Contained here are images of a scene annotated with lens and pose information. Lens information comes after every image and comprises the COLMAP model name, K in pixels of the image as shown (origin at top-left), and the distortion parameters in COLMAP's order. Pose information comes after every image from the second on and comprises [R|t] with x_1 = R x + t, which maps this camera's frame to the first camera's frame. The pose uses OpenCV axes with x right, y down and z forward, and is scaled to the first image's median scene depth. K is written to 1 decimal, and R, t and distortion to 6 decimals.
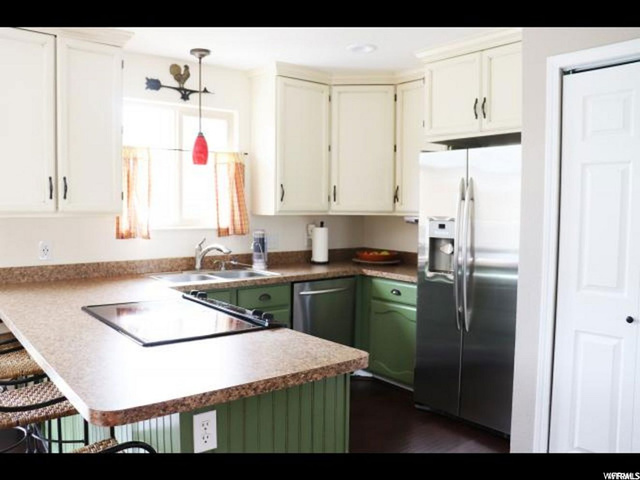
lens RADIAL K [[528.8, 0, 320.0], [0, 528.8, 240.0], [0, 0, 1]] dist [-0.165867, 0.133374]
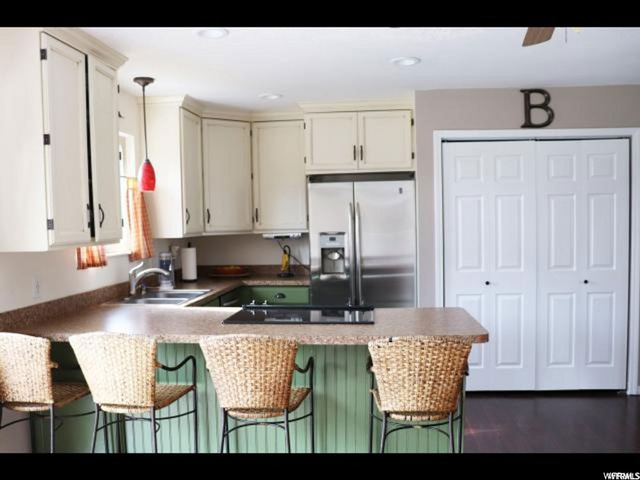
lens RADIAL K [[592.6, 0, 318.6], [0, 592.6, 258.2], [0, 0, 1]] dist [-0.136765, 0.008342]
pose [[0.708195, -0.068756, 0.702661, -0.765624], [0.071740, 0.997103, 0.025263, -0.016354], [-0.702363, 0.032518, 0.711076, -0.042098]]
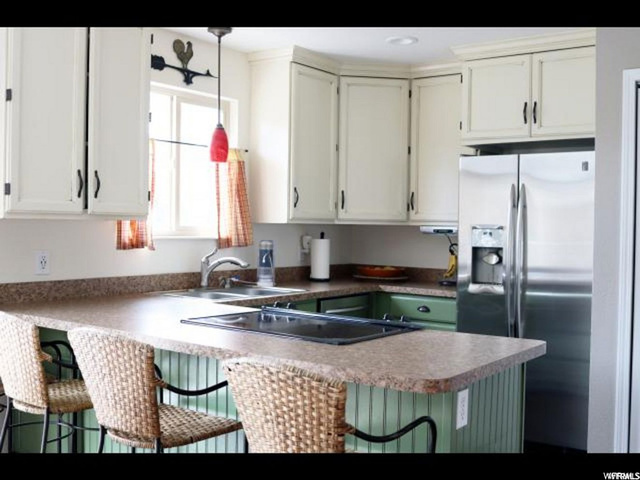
lens RADIAL K [[713.3, 0, 320.0], [0, 713.3, 240.0], [0, 0, 1]] dist [-0.096242, -0.001535]
pose [[0.968249, 0.002468, 0.249976, -0.340366], [0.007587, 0.999200, -0.039253, 0.027657], [-0.249873, 0.039904, 0.967456, -0.145503]]
